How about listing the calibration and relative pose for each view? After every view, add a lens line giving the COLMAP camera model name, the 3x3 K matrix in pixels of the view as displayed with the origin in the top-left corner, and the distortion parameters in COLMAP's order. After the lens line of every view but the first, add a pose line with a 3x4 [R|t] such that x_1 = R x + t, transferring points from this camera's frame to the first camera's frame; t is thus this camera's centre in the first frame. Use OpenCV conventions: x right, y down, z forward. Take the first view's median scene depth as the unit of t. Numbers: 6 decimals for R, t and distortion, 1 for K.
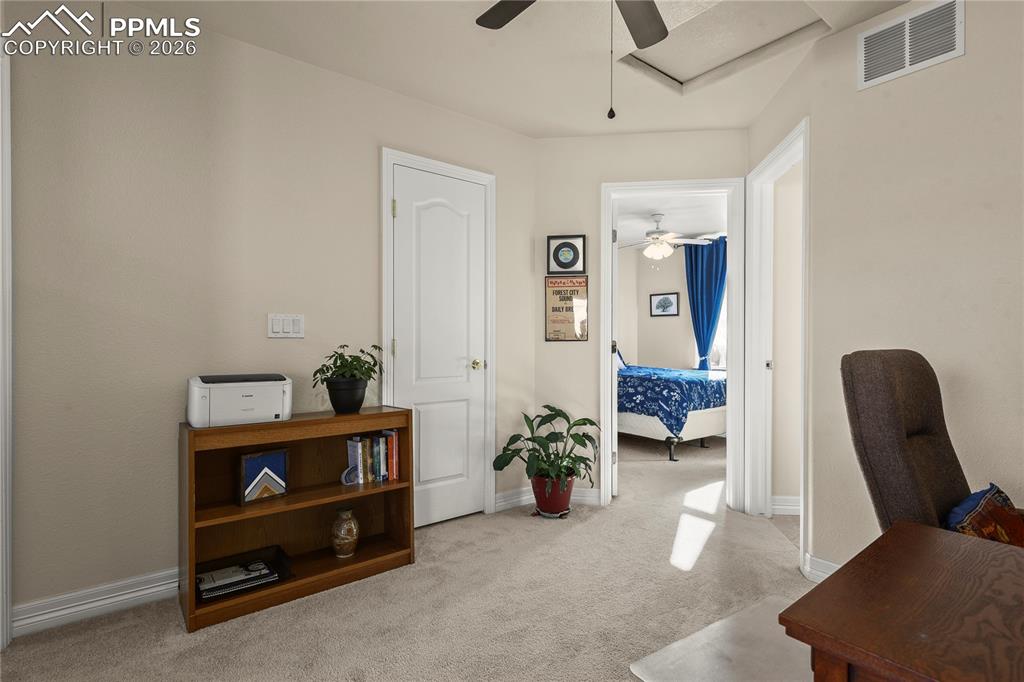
lens RADIAL K [[506.0, 0, 507.9], [0, 506.0, 340.9], [0, 0, 1]] dist [0.001674, -0.001269]
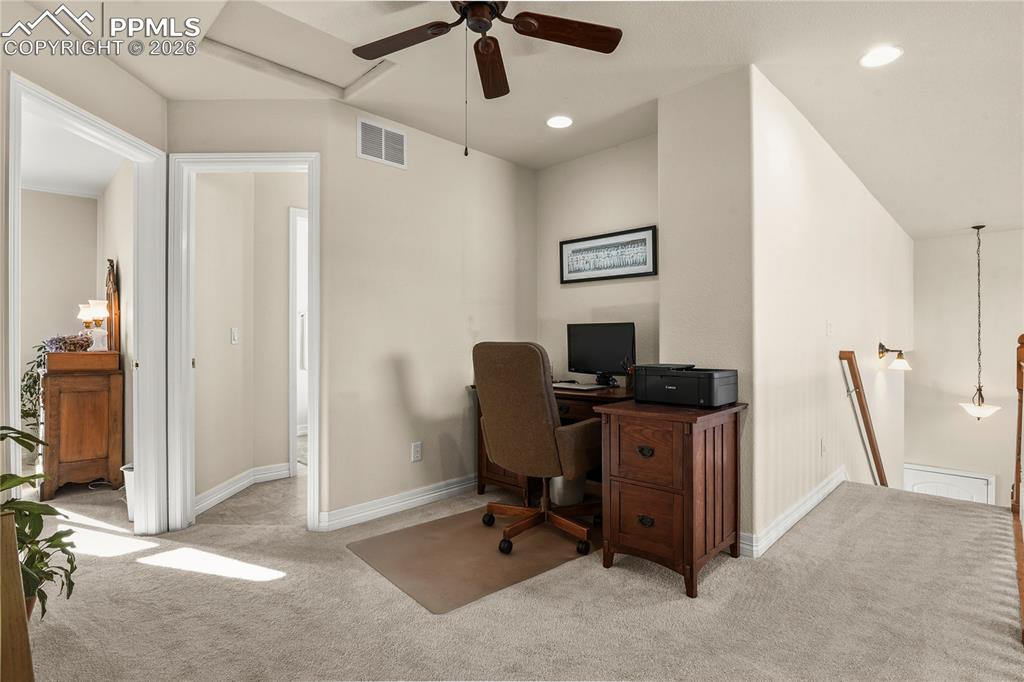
lens RADIAL K [[506.0, 0, 512.1], [0, 506.0, 338.5], [0, 0, 1]] dist [0.001674, -0.001269]
pose [[-0.145728, 0.000433, 0.989325, -0.477534], [0.007429, 0.999972, 0.000657, 0.003457], [-0.989297, 0.007446, -0.145727, 0.506860]]
